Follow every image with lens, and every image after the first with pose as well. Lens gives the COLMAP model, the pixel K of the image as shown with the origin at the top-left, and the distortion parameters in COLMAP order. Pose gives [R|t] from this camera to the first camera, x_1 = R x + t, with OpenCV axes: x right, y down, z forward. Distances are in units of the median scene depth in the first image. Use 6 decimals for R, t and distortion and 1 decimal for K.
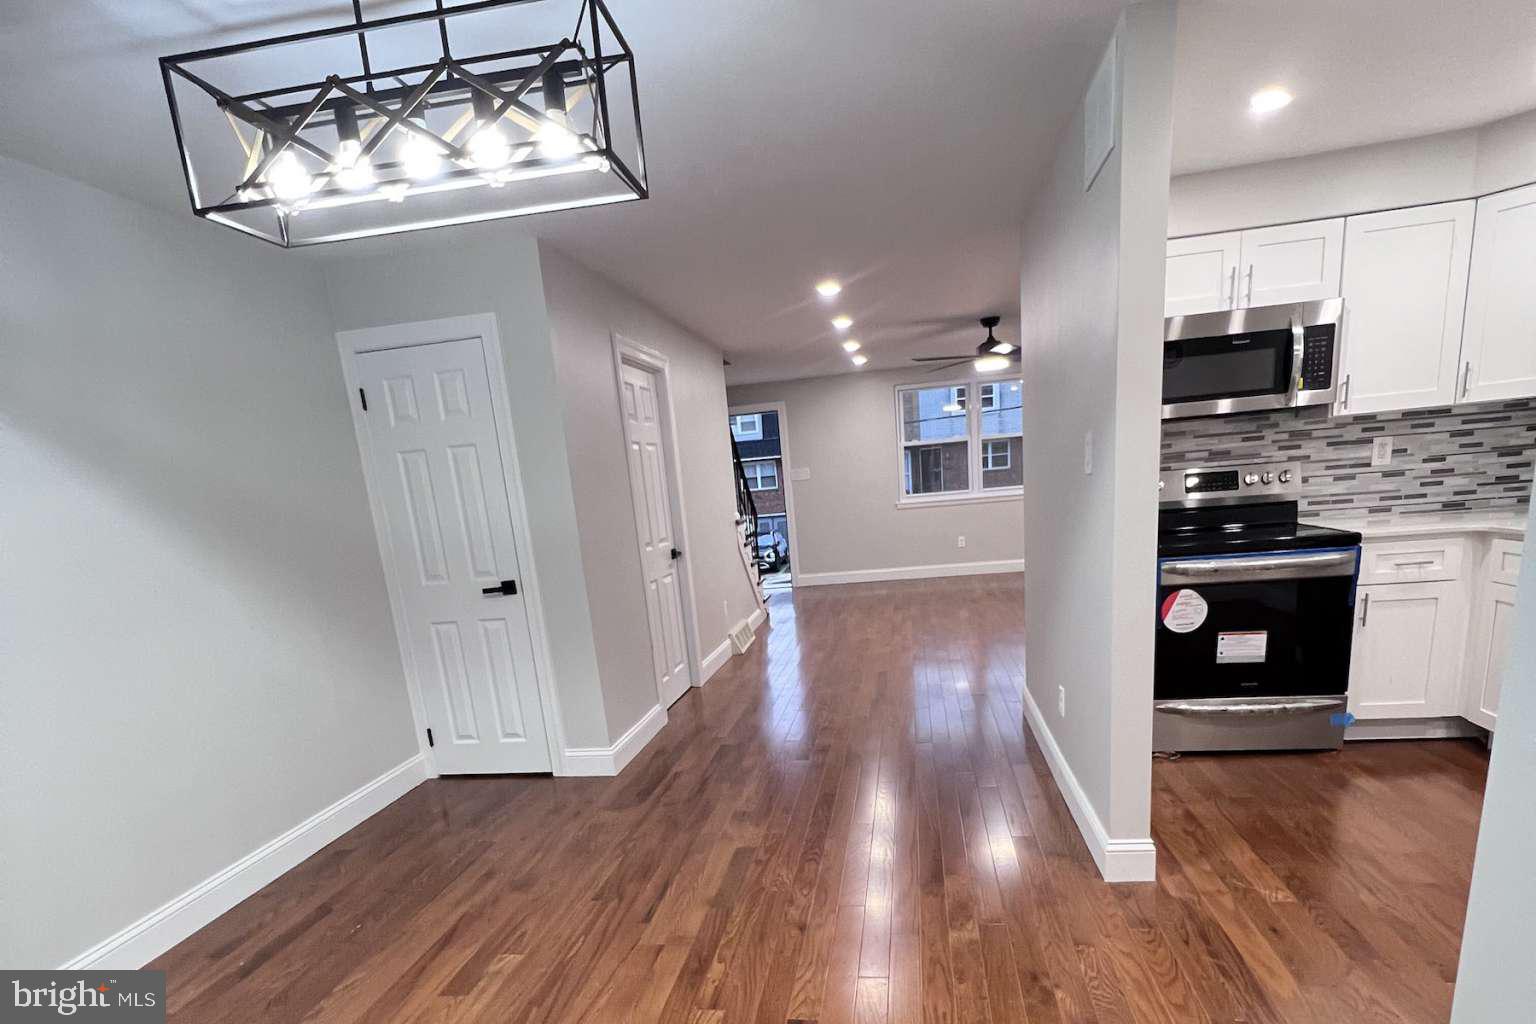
lens RADIAL K [[817.4, 0, 774.7], [0, 817.4, 691.1], [0, 0, 1]] dist [-0.001233, -0.001653]
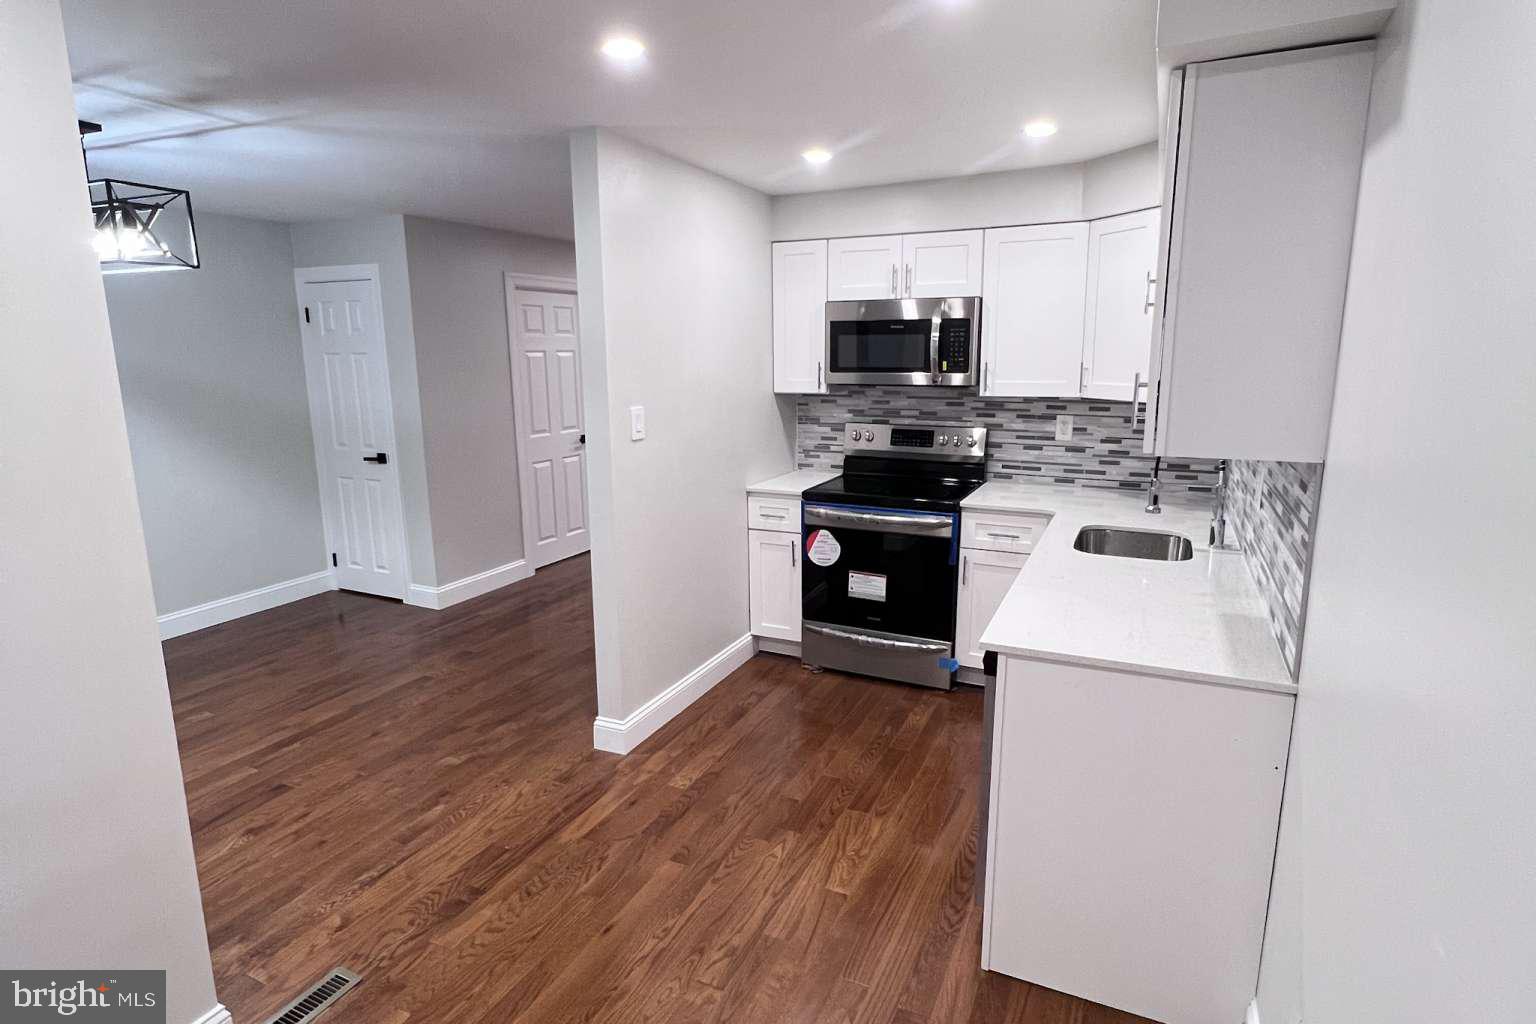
lens RADIAL K [[817.4, 0, 774.4], [0, 817.4, 509.2], [0, 0, 1]] dist [-0.001233, -0.001653]
pose [[0.958679, 0.131320, -0.252369, 0.668810], [-0.142438, 0.989456, -0.026219, -0.103936], [0.246265, 0.061083, 0.967276, -0.144014]]
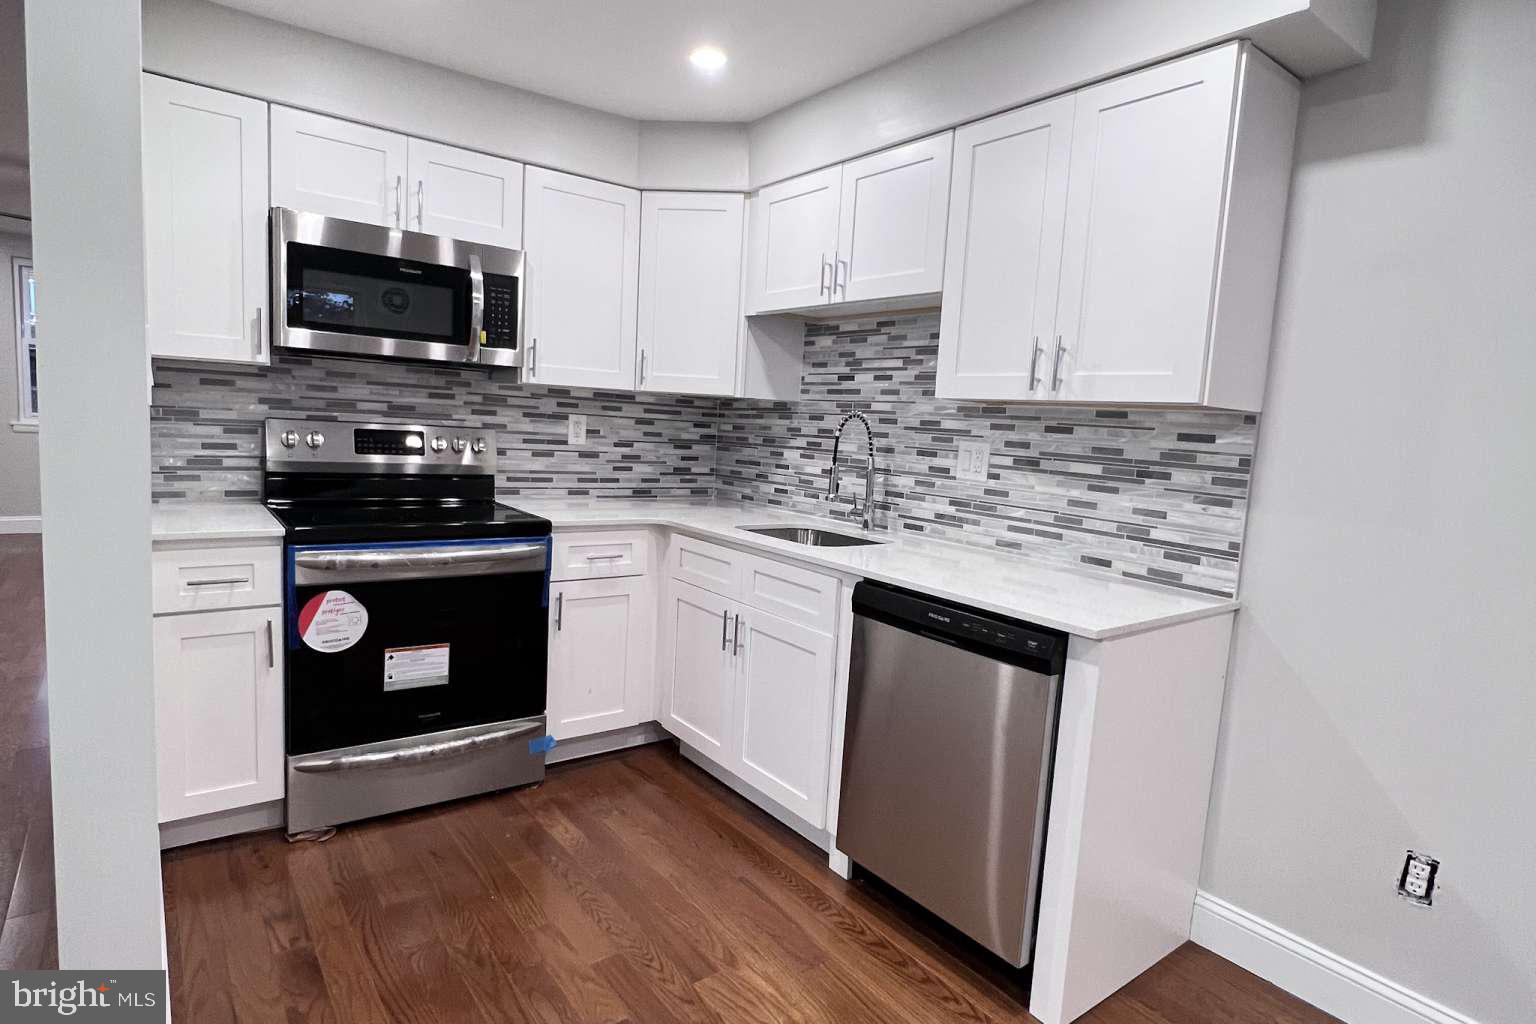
lens RADIAL K [[817.4, 0, 772.8], [0, 817.4, 509.1], [0, 0, 1]] dist [-0.001233, -0.001653]
pose [[0.681441, 0.047621, 0.730322, 0.226619], [0.068514, 0.989348, -0.128440, -0.071872], [-0.728659, 0.137562, 0.670920, 0.233362]]
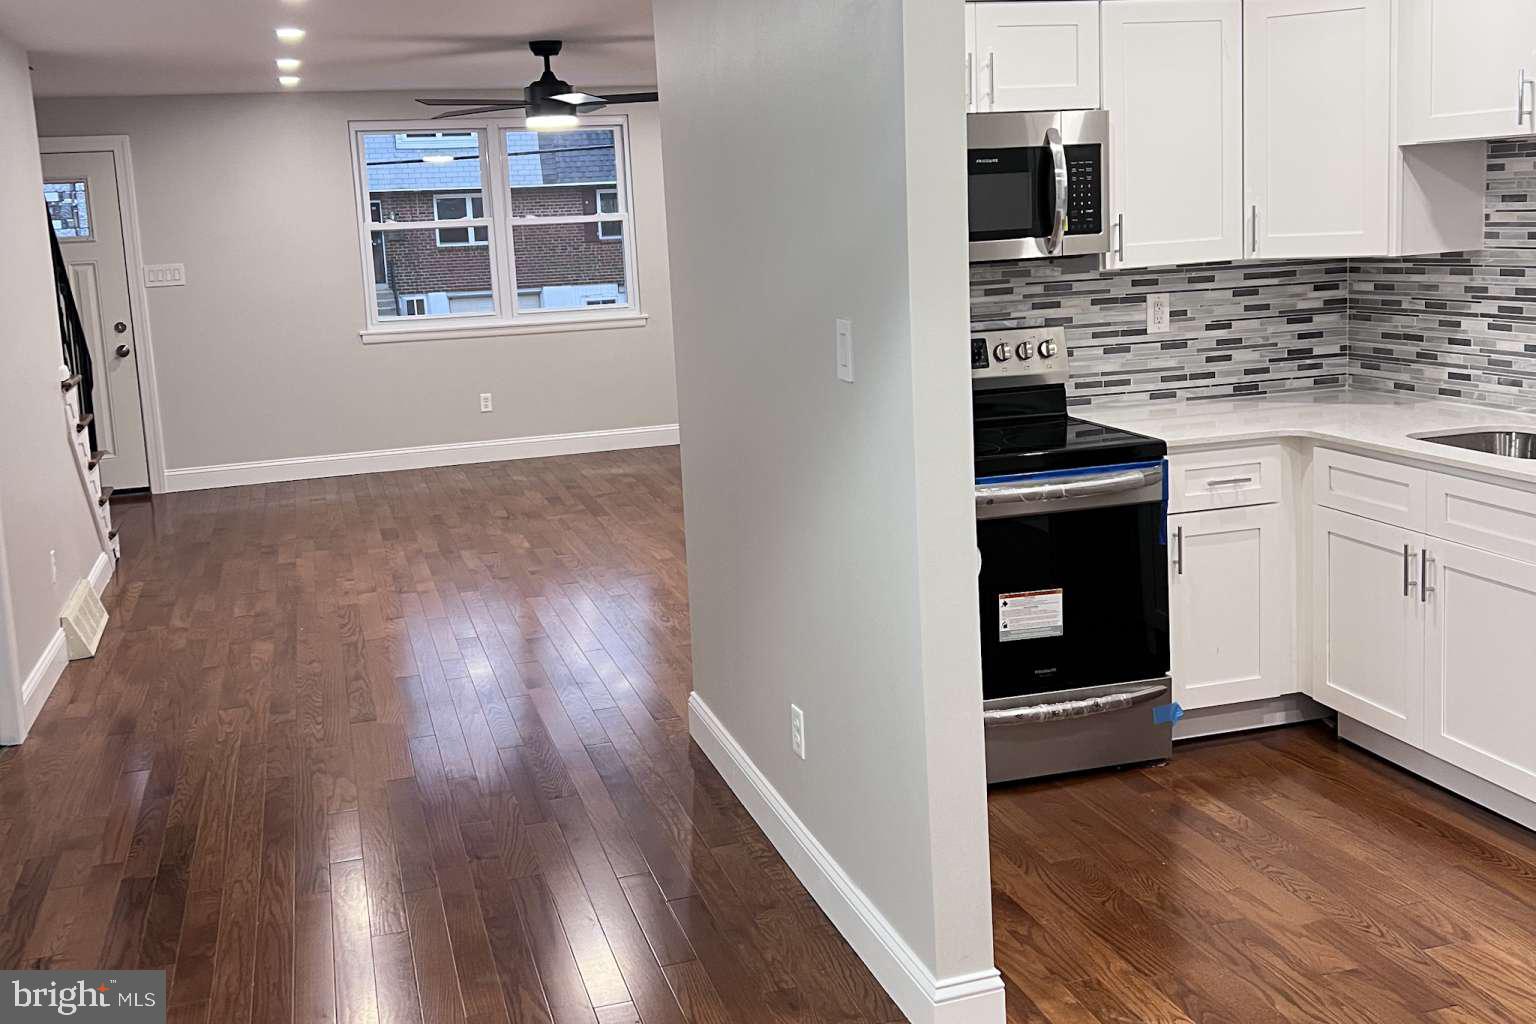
lens RADIAL K [[1532.3, 0, 763.4], [0, 1532.3, 420.5], [0, 0, 1]] dist [0.037800, 0.000000]
pose [[0.901200, -0.018746, 0.432999, -0.133962], [0.080357, 0.988969, -0.124432, -0.066919], [-0.425890, 0.146933, 0.892765, -0.018408]]
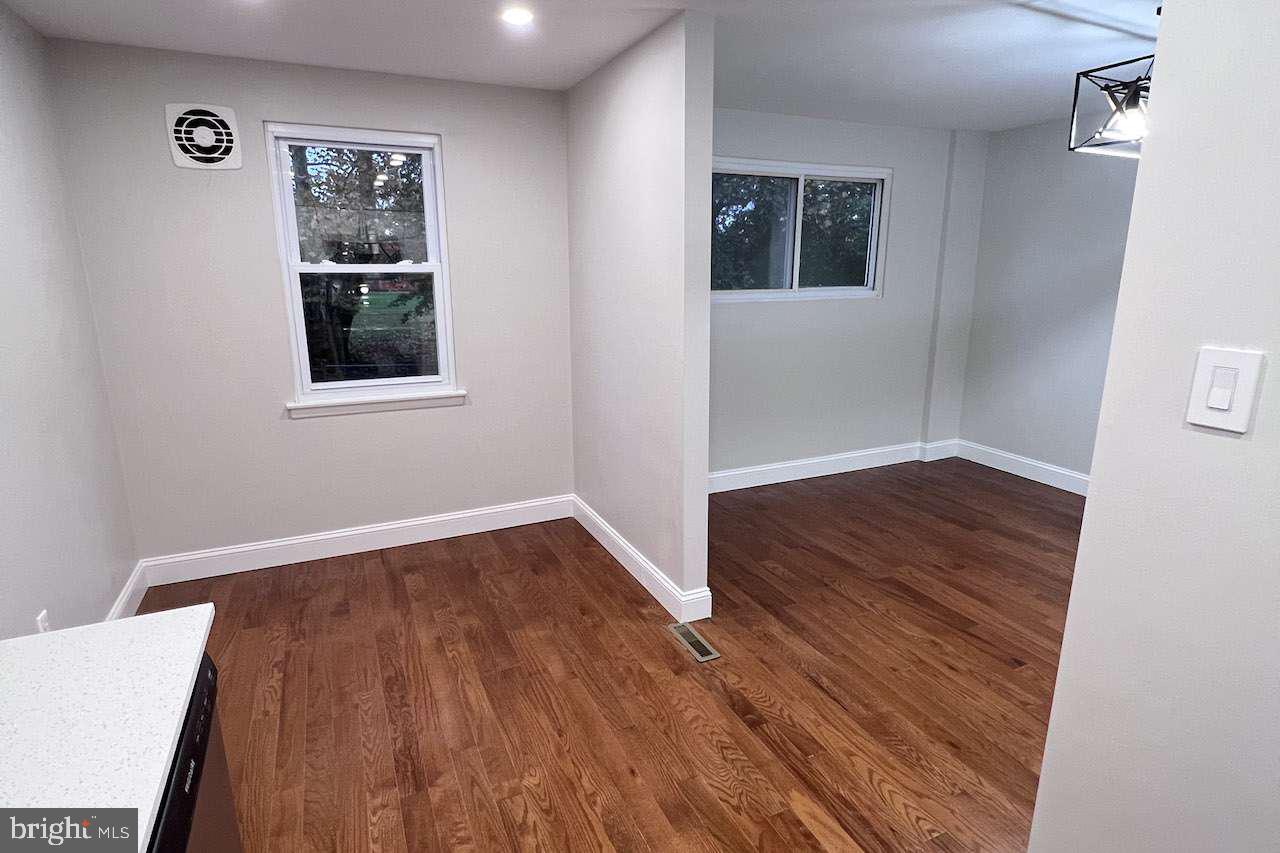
lens RADIAL K [[681.2, 0, 643.5], [0, 681.2, 423.9], [0, 0, 1]] dist [-0.001233, -0.001653]
pose [[-0.826444, 0.215418, -0.520179, 0.653738], [-0.070637, 0.876937, 0.475386, -0.303031], [0.558571, 0.429624, -0.709523, 0.729798]]
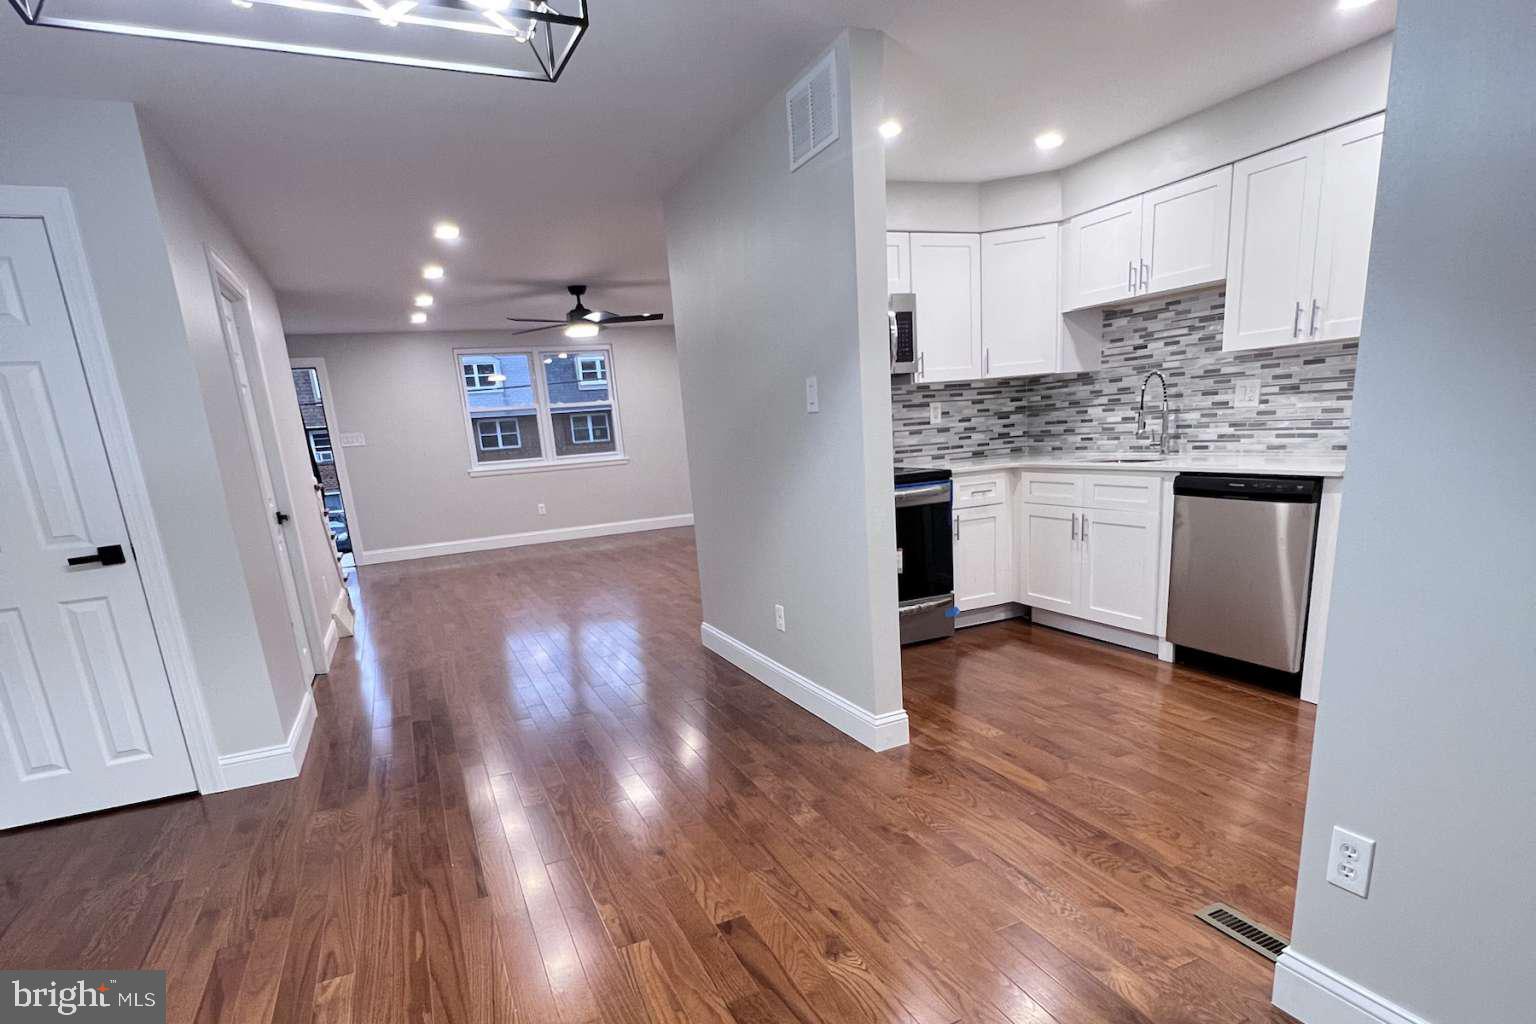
lens RADIAL K [[817.4, 0, 772.6], [0, 817.4, 638.3], [0, 0, 1]] dist [-0.001233, -0.001653]
pose [[0.834173, -0.115038, 0.539372, -0.239347], [0.137267, 0.990534, -0.001030, 0.034937], [-0.534147, 0.074897, 0.842067, 0.048616]]
